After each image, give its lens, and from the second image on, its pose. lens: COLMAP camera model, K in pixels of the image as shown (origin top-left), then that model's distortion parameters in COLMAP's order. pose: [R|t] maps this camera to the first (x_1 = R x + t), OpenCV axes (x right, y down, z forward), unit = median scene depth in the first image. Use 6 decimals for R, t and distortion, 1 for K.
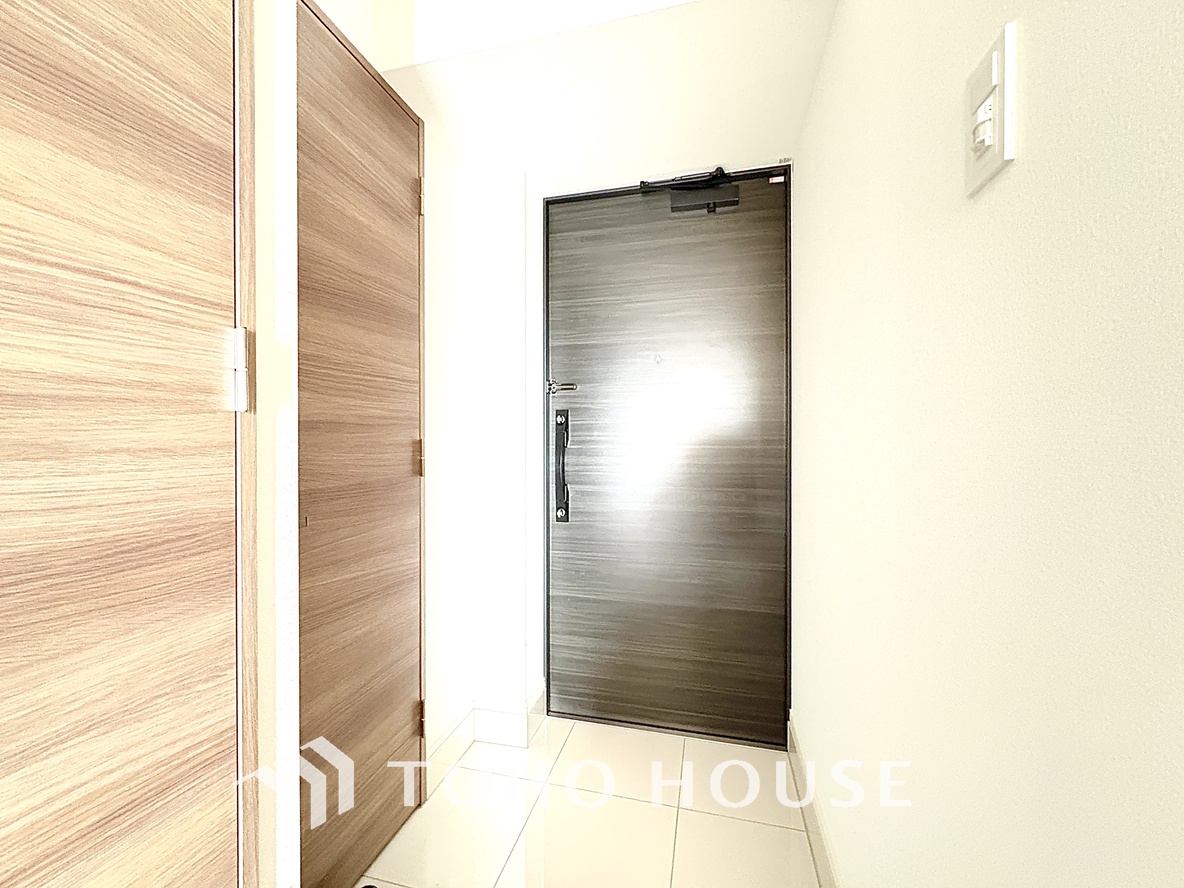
lens RADIAL K [[476.4, 0, 594.6], [0, 476.4, 442.1], [0, 0, 1]] dist [0.003946, -0.000911]
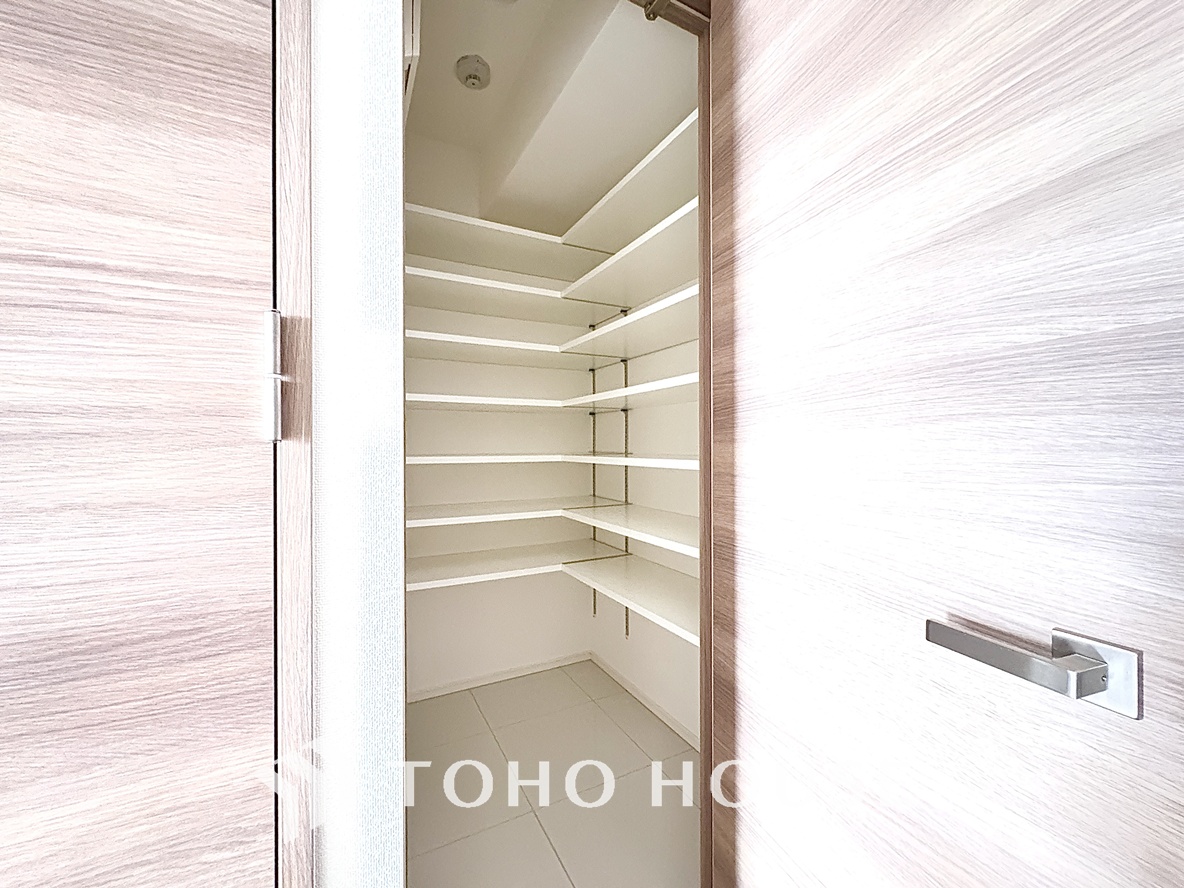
lens RADIAL K [[476.4, 0, 592.2], [0, 476.4, 442.5], [0, 0, 1]] dist [0.003946, -0.000911]
pose [[0.668475, -0.001045, -0.743734, 0.035311], [-0.000736, 0.999998, -0.002067, -0.072334], [0.743734, 0.001929, 0.668473, 1.037945]]
